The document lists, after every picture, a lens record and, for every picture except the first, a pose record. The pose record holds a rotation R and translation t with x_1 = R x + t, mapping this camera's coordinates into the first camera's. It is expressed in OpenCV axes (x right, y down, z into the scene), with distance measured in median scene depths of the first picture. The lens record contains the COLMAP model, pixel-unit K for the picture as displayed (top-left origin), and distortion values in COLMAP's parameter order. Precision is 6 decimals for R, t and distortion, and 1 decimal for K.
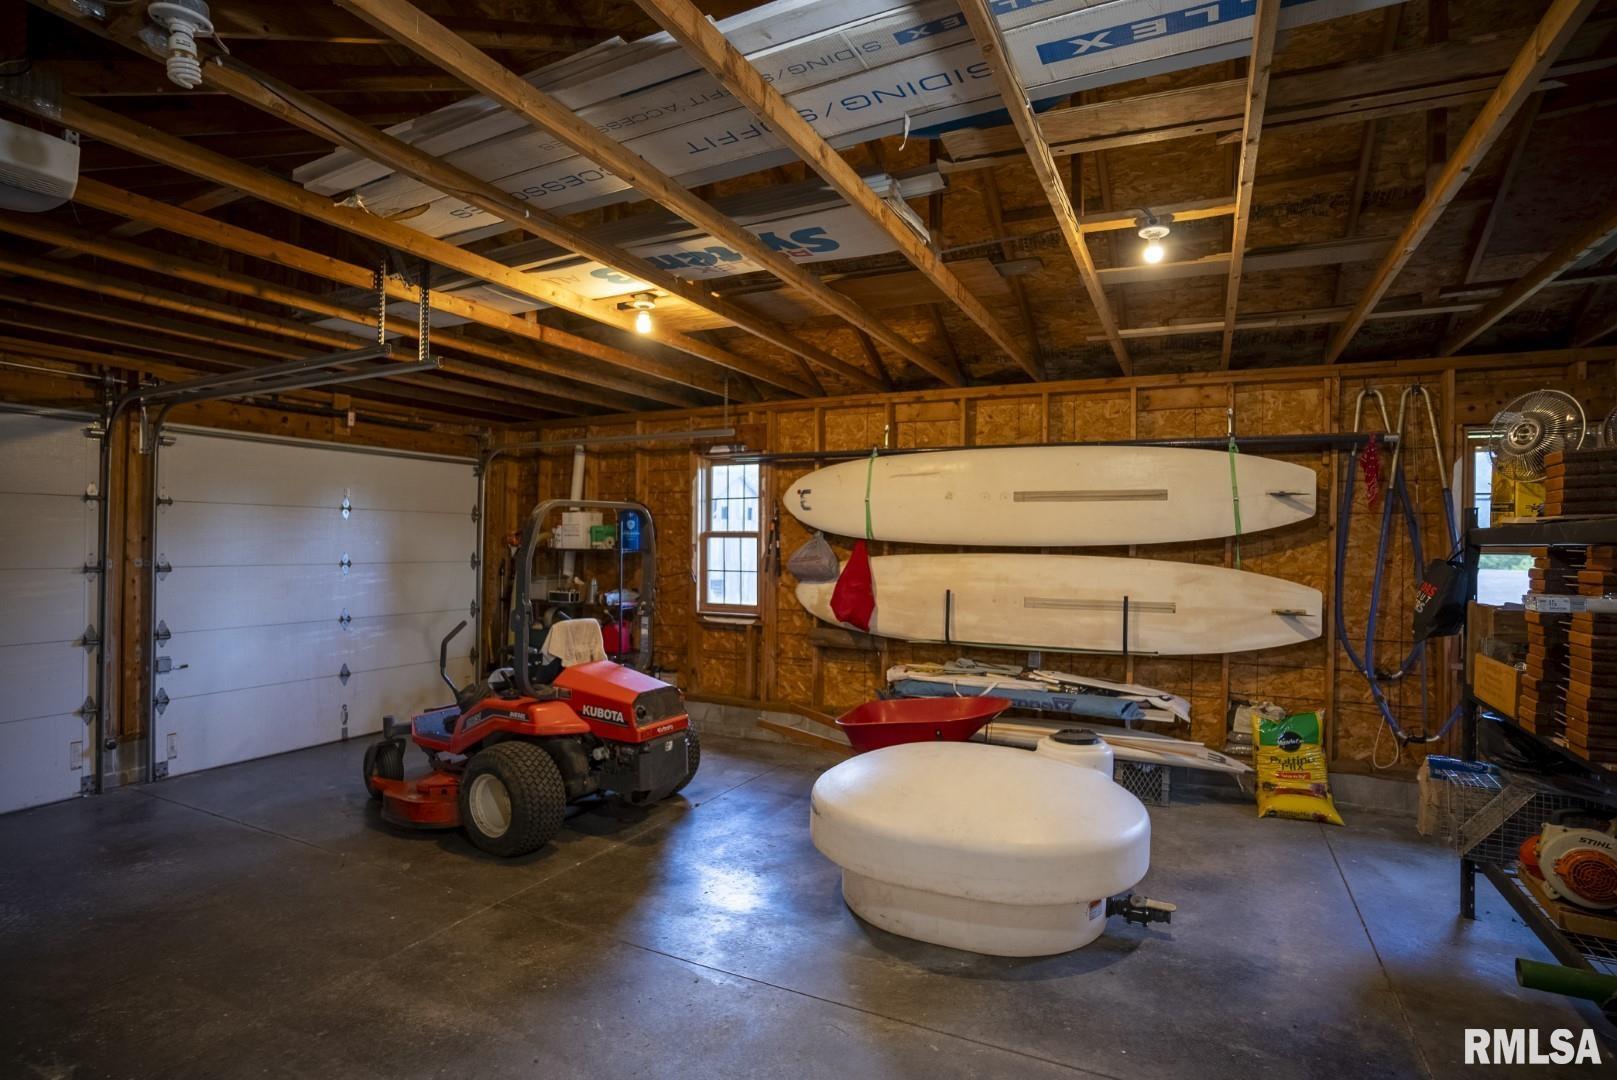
lens RADIAL K [[795.9, 0, 808.5], [0, 795.9, 540.0], [0, 0, 1]] dist [-0.080045, 0.034794]
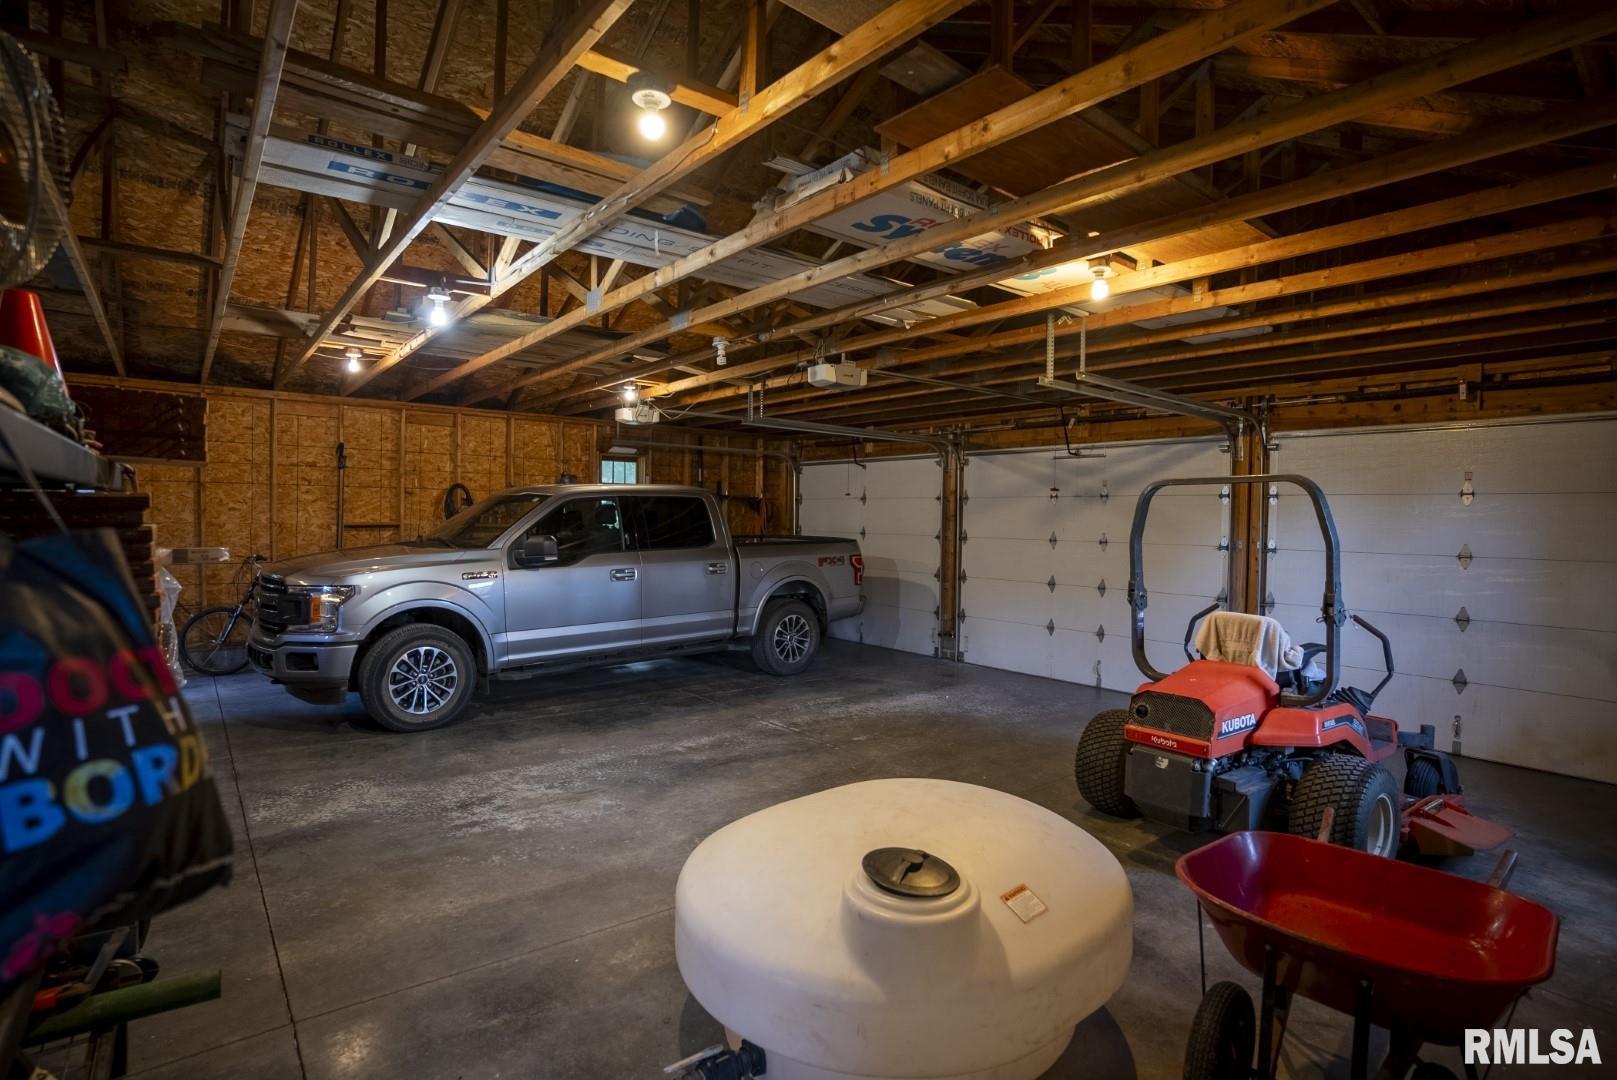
lens RADIAL K [[795.9, 0, 808.5], [0, 795.9, 540.0], [0, 0, 1]] dist [-0.080045, 0.034794]
pose [[-0.405804, 0.008222, -0.913923, 0.746018], [-0.019140, 0.999664, 0.017492, 0.016102], [0.913760, 0.024591, -0.405510, 1.003469]]
